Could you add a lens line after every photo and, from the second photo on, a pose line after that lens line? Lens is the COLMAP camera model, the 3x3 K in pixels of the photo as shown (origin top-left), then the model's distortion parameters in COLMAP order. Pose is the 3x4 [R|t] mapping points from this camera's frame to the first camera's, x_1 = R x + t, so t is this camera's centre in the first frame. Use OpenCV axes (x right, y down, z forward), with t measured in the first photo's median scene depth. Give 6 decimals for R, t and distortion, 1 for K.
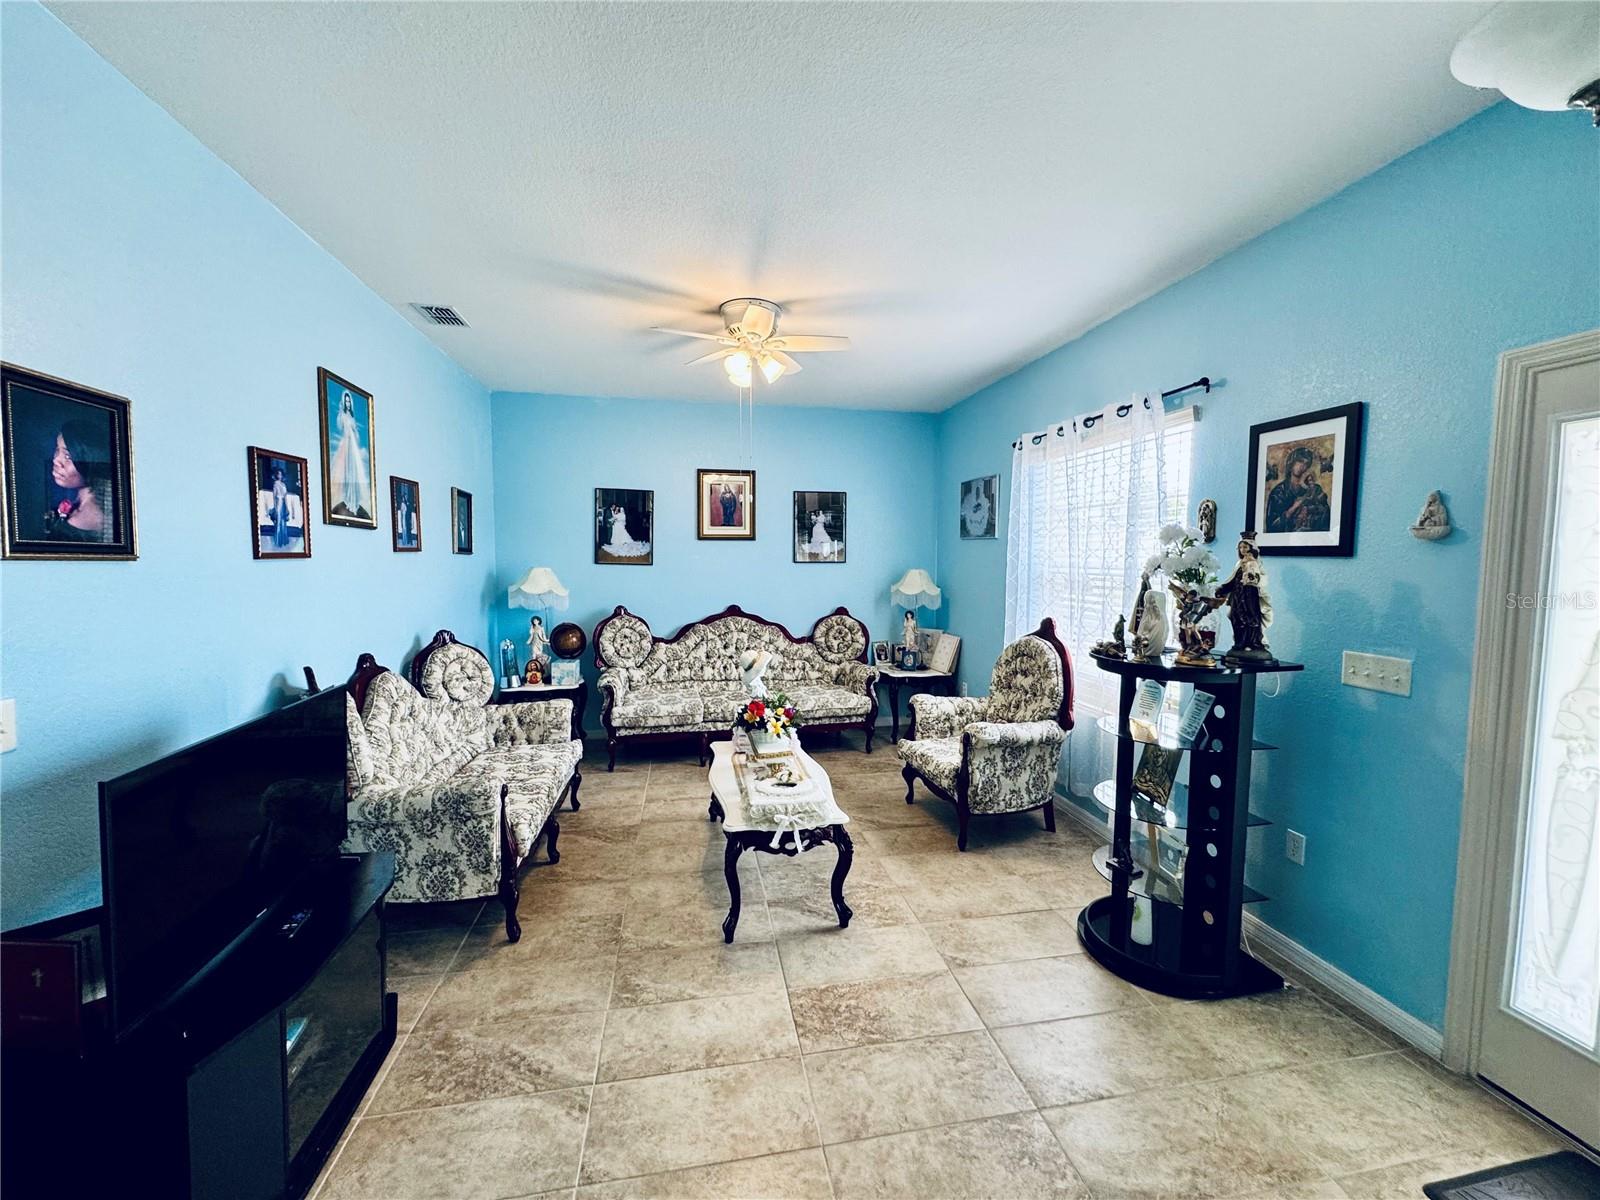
lens RADIAL K [[632.9, 0, 790.3], [0, 632.9, 597.5], [0, 0, 1]] dist [-0.000795, 0.000040]
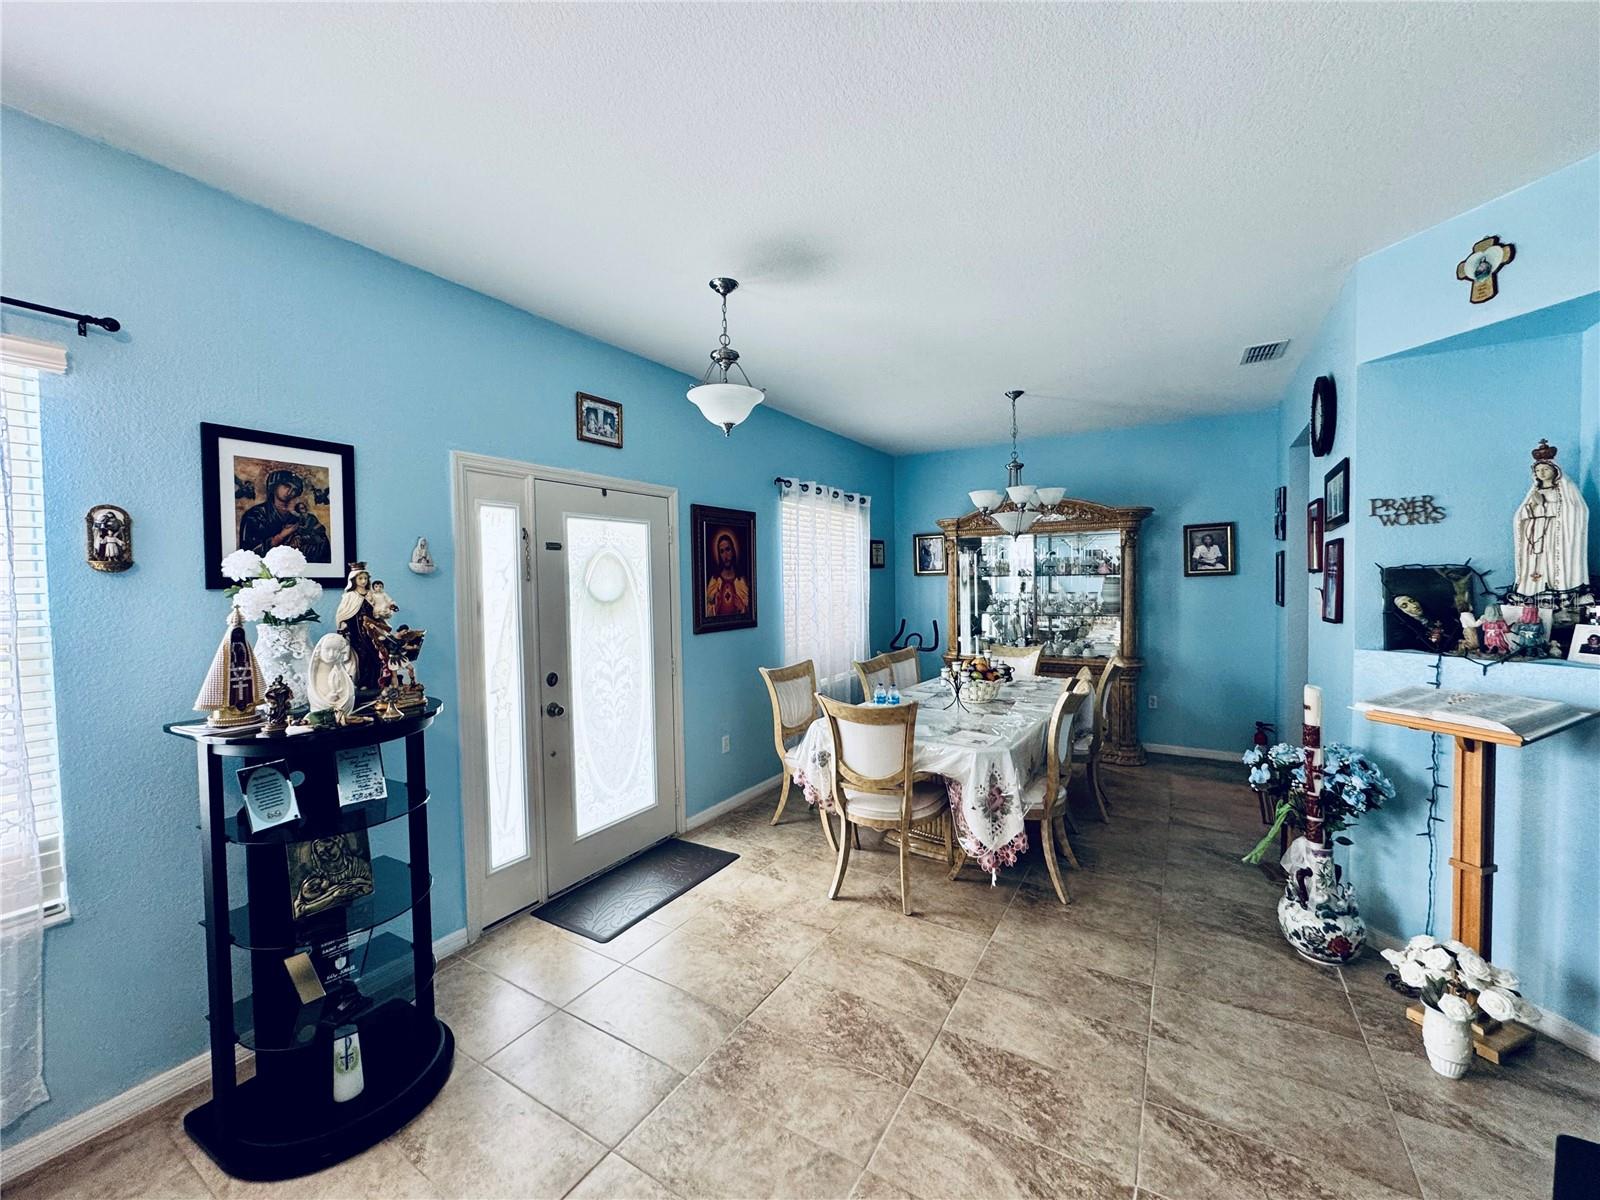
lens RADIAL K [[632.9, 0, 792.6], [0, 632.9, 606.5], [0, 0, 1]] dist [-0.000795, 0.000040]
pose [[-0.739297, -0.029697, 0.672725, -0.388901], [0.047919, 0.994174, 0.096548, -0.101259], [-0.671673, 0.103614, -0.733567, 1.292794]]
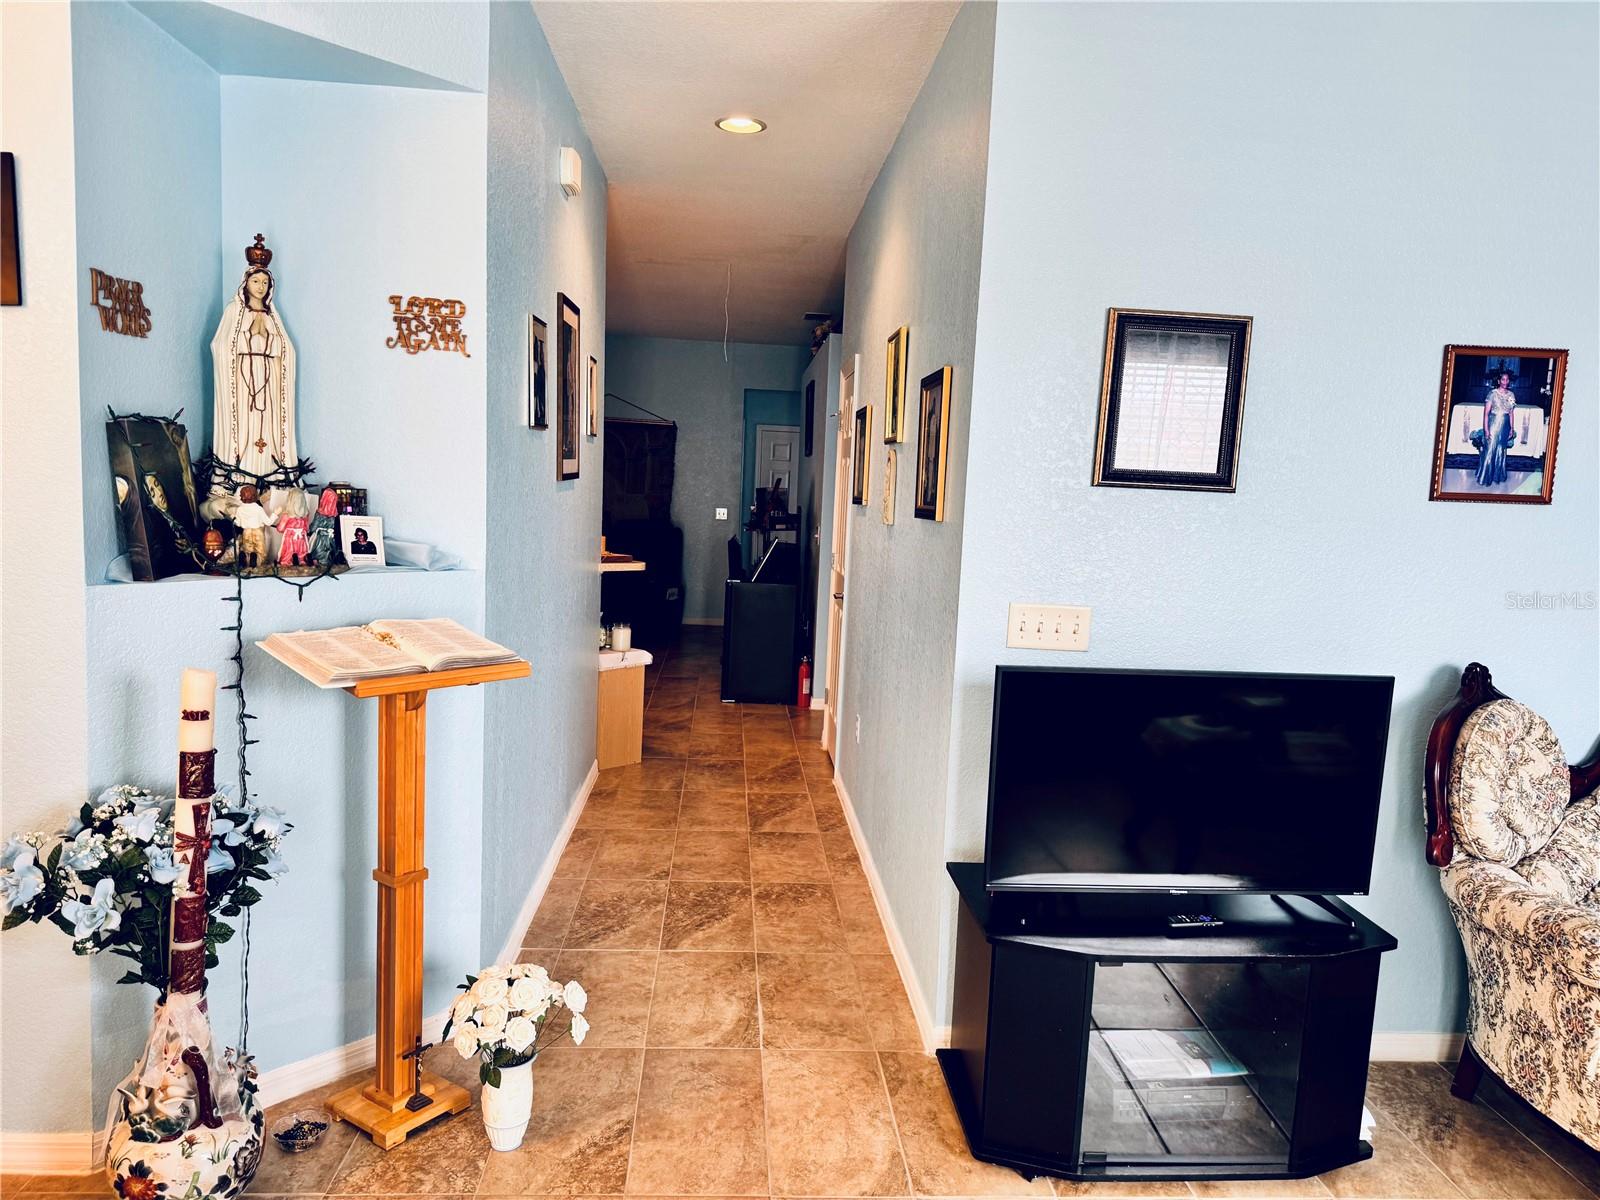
lens RADIAL K [[1139.2, 0, 798.8], [0, 1139.2, 599.2], [0, 0, 1]] dist [-0.001671, -0.002431]
pose [[-0.126503, 0.093104, -0.987587, 0.516040], [-0.104327, 0.988815, 0.106584, -0.011494], [0.986465, 0.116515, -0.115375, 0.416596]]
